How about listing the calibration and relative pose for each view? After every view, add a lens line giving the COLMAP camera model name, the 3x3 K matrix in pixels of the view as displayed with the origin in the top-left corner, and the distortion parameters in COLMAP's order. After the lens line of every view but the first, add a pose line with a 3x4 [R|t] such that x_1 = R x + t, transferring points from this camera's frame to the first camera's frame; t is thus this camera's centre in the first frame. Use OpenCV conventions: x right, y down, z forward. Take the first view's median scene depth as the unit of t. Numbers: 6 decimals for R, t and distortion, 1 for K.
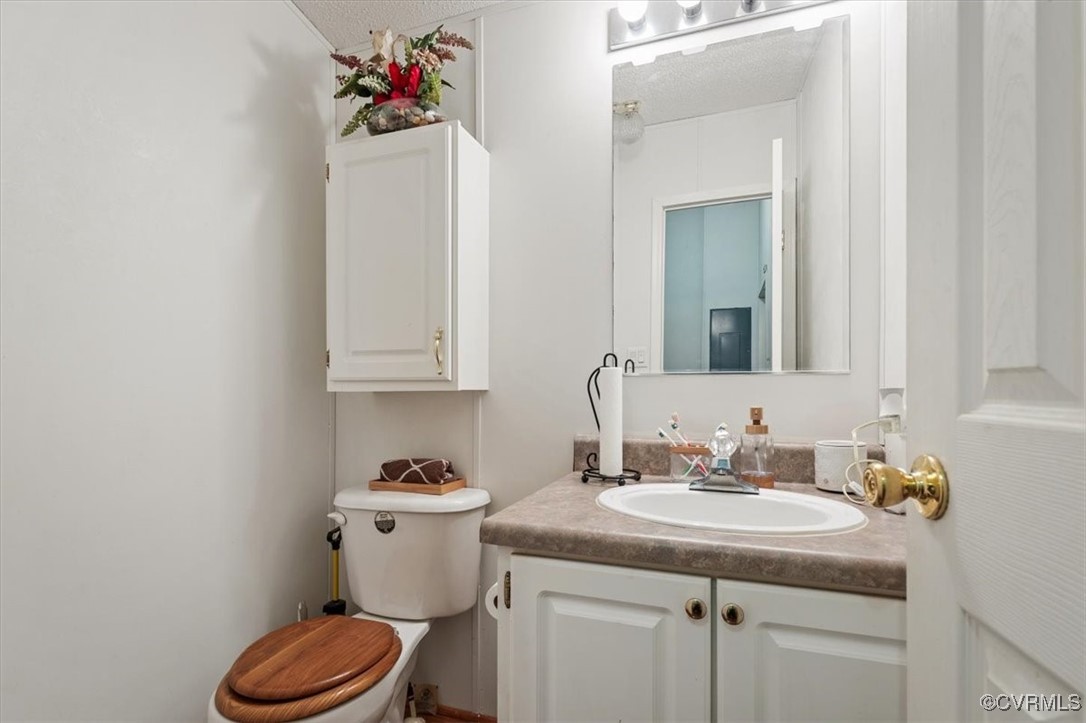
lens RADIAL K [[499.1, 0, 539.6], [0, 499.1, 380.8], [0, 0, 1]] dist [0.014711, -0.002410]
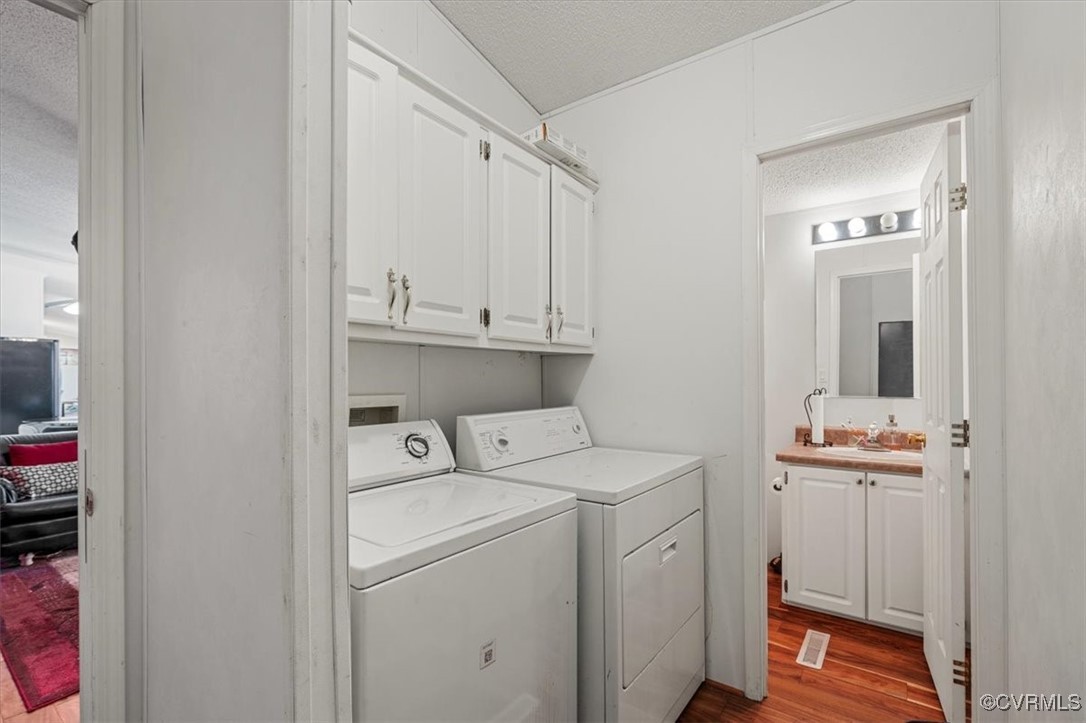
lens RADIAL K [[486.9, 0, 554.6], [0, 486.9, 369.8], [0, 0, 1]] dist [0.011663, -0.001556]
pose [[0.964517, -0.005042, -0.263971, -0.436343], [0.004516, 0.999986, -0.002600, -0.147177], [0.263981, 0.001316, 0.964527, -1.496117]]
